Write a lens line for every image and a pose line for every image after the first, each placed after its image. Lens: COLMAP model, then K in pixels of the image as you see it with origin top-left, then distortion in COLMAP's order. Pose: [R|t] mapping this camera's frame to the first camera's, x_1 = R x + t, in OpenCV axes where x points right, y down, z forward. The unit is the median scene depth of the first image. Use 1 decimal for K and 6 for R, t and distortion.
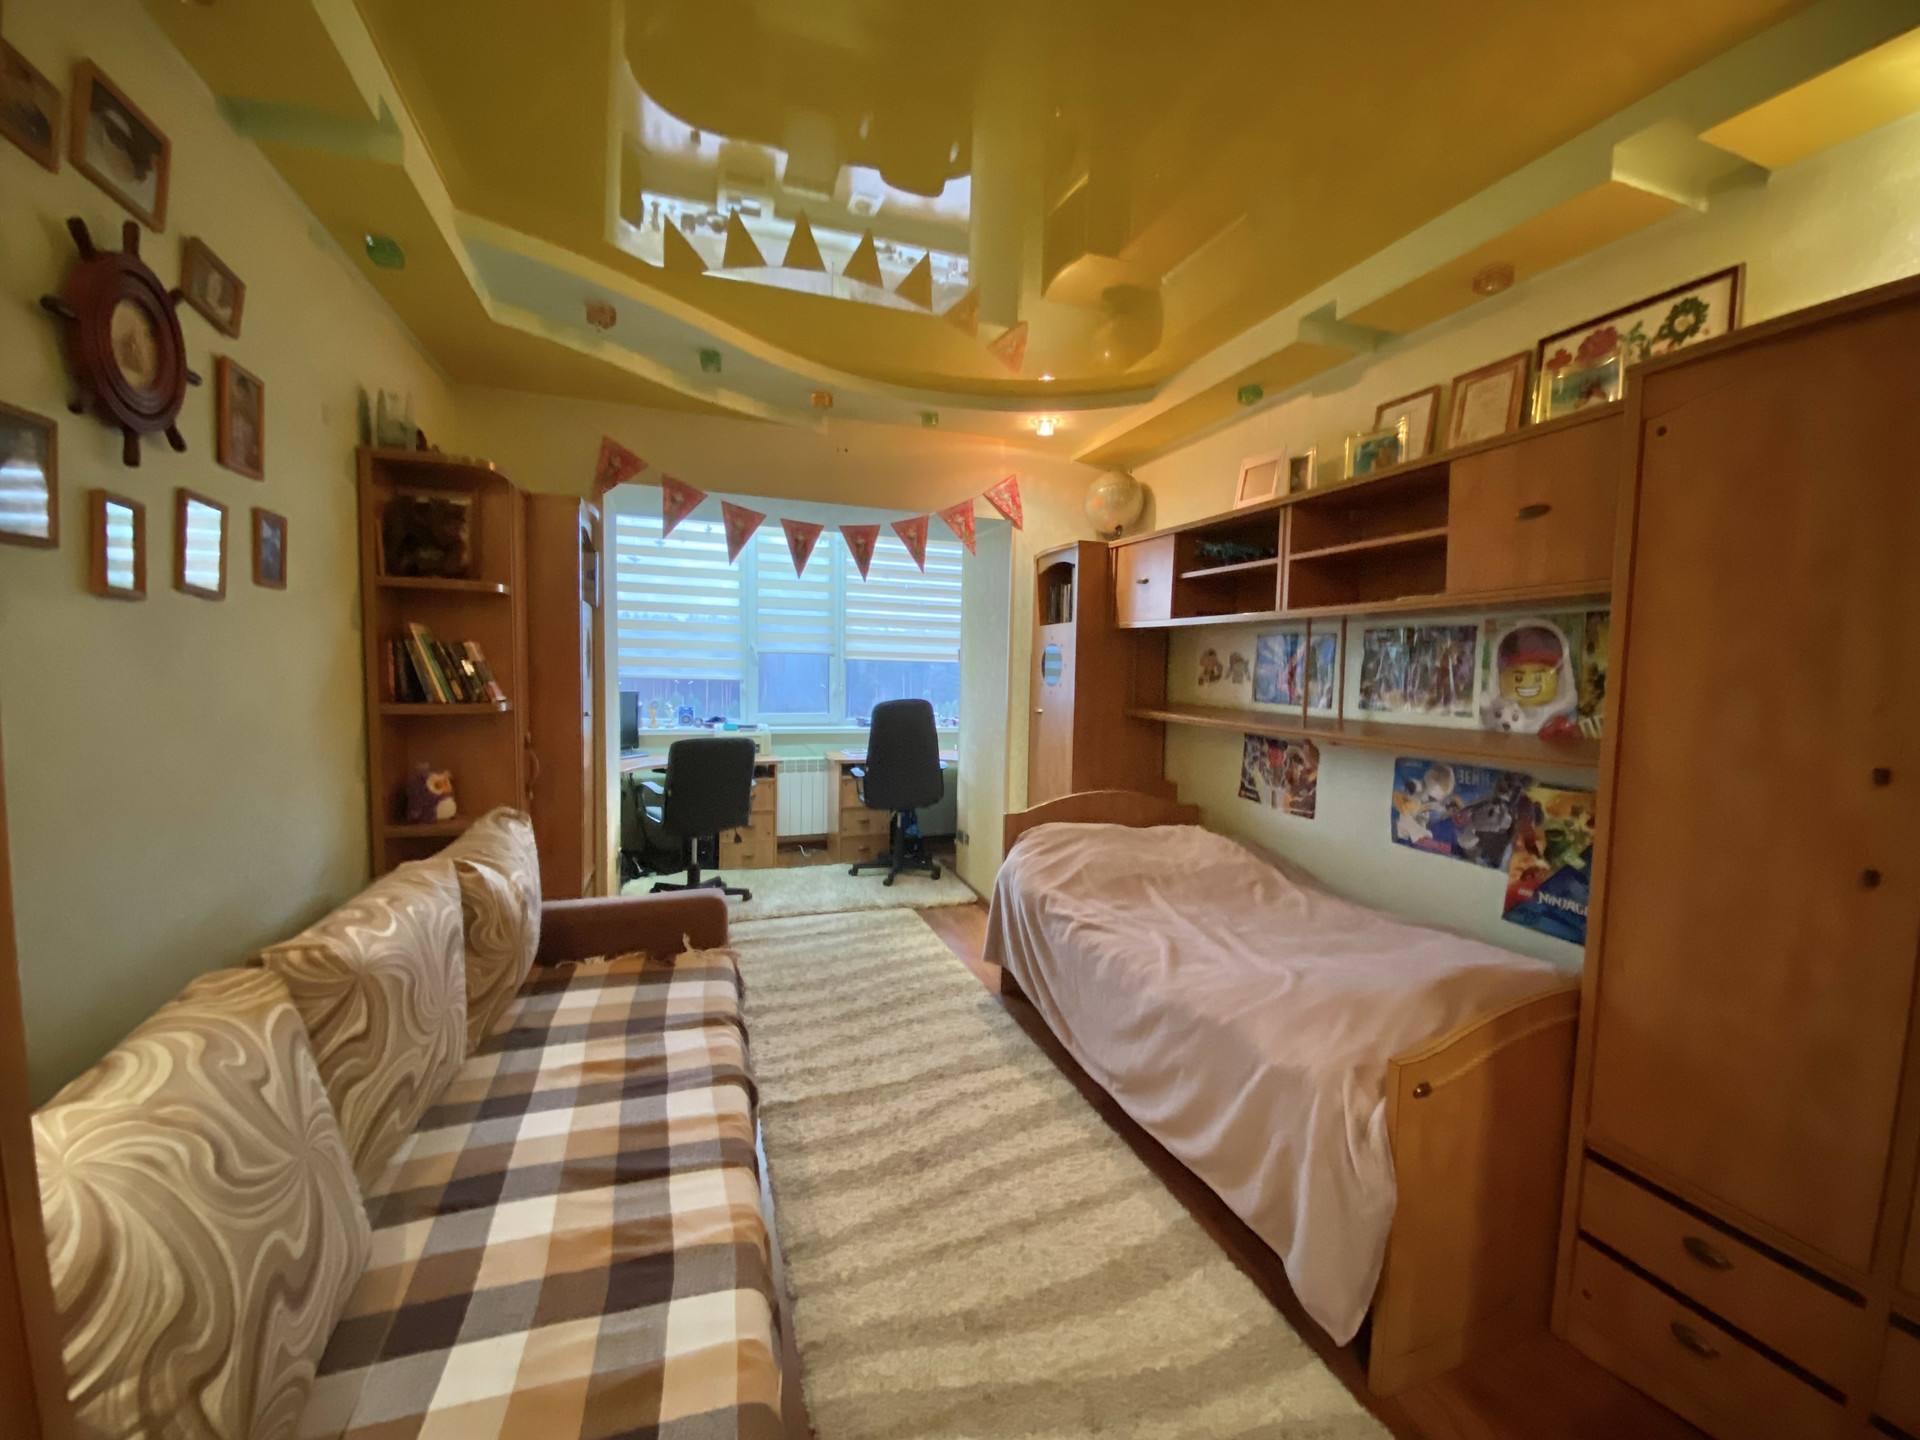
lens RADIAL K [[782.5, 0, 955.7], [0, 782.5, 709.5], [0, 0, 1]] dist [0.034850, -0.000600]
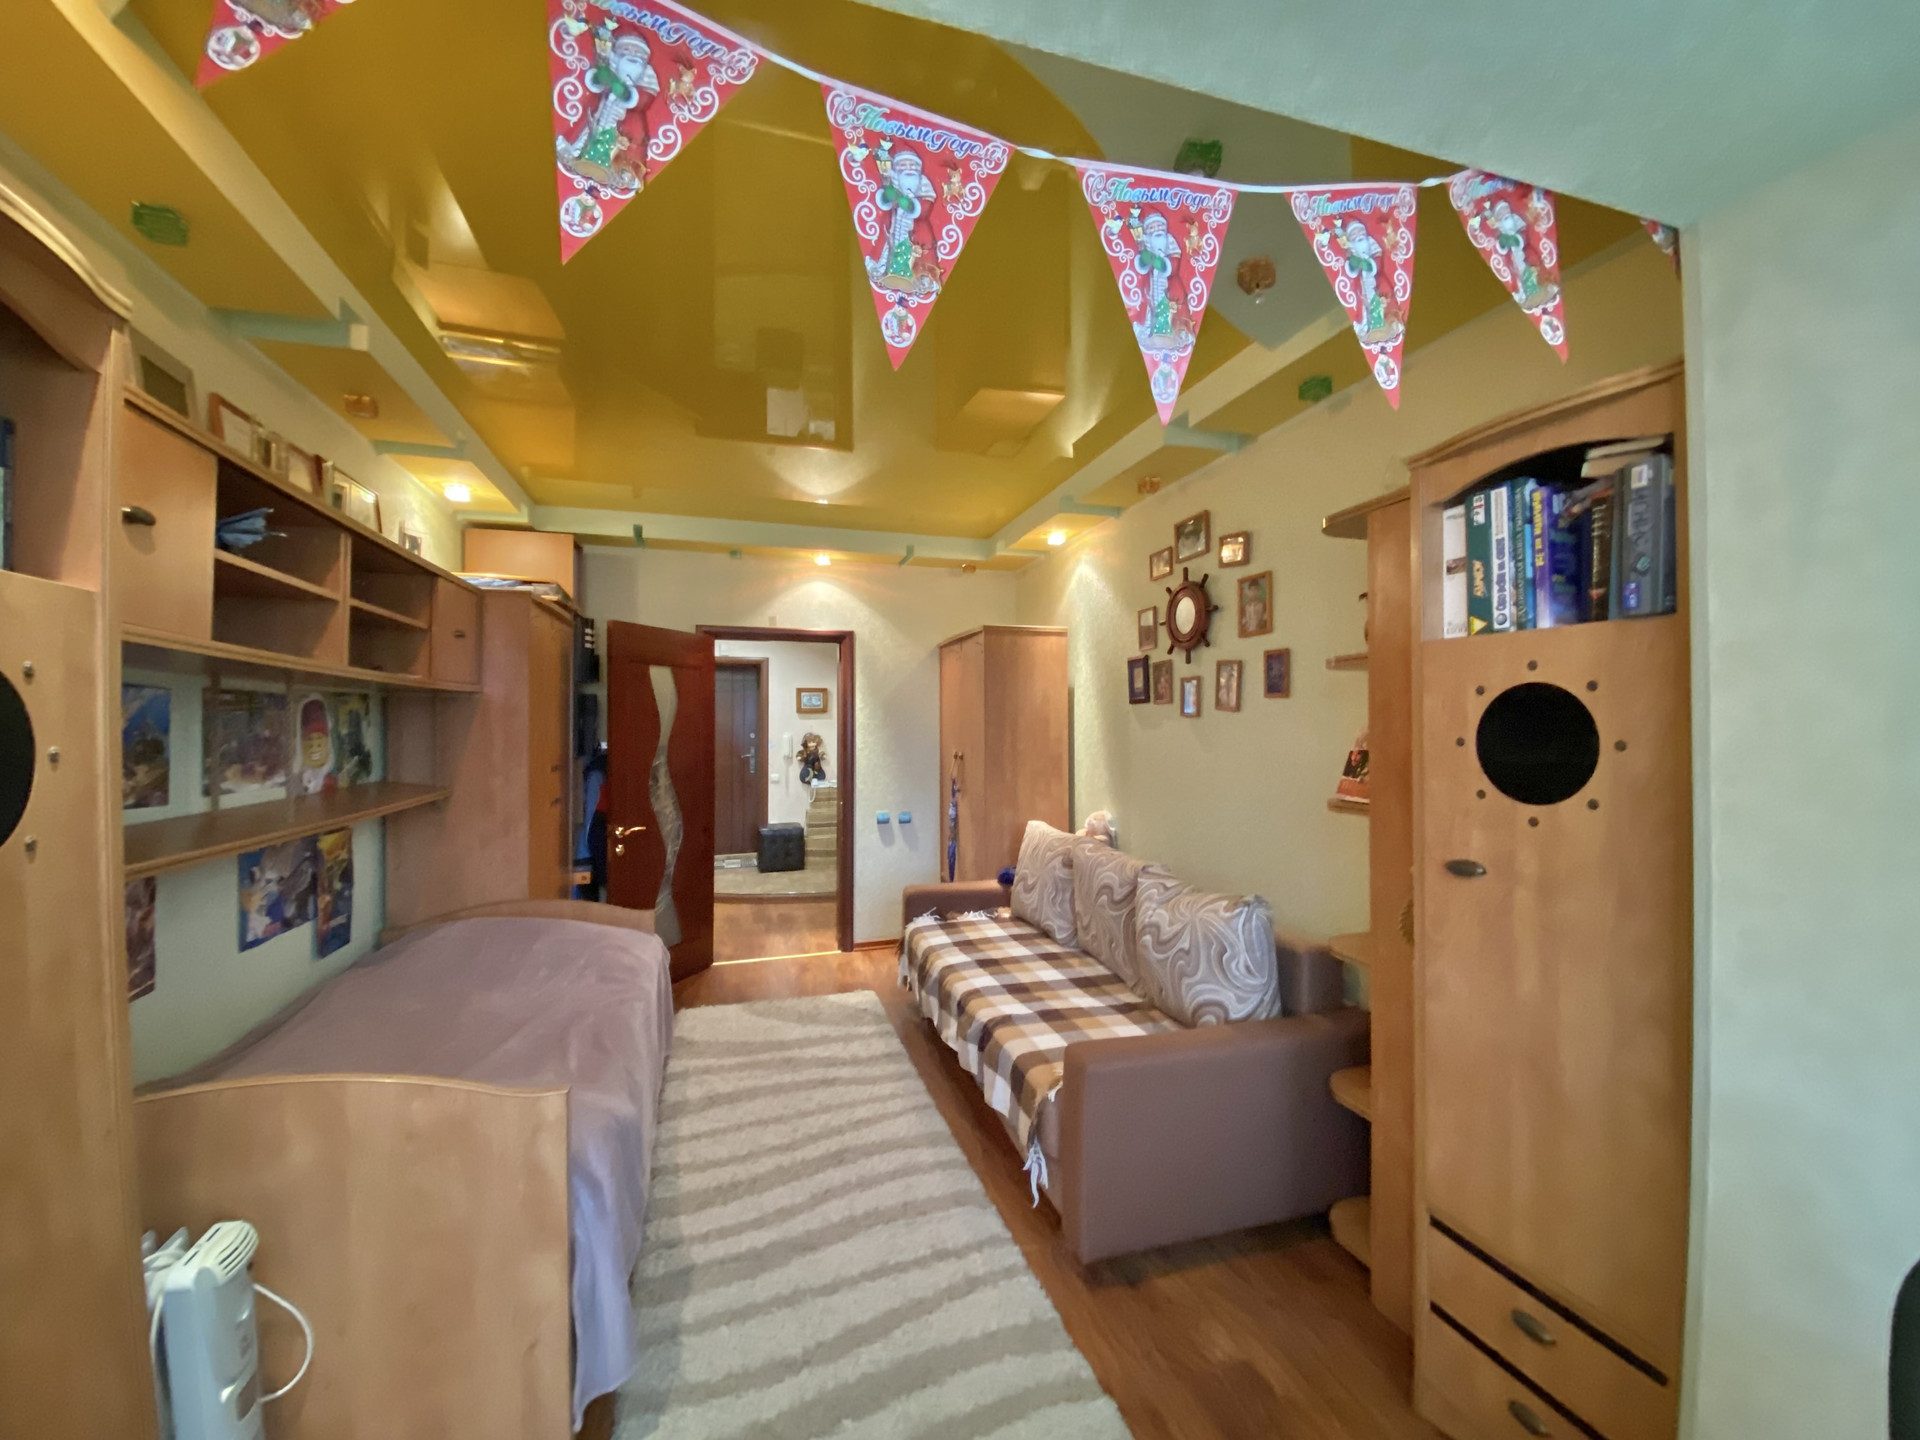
lens RADIAL K [[782.5, 0, 956.5], [0, 782.5, 721.0], [0, 0, 1]] dist [0.034850, -0.000600]
pose [[-0.999328, -0.017304, 0.032320, -0.238855], [-0.015617, 0.998538, 0.051741, -0.144792], [-0.033168, 0.051201, -0.998137, 2.076276]]
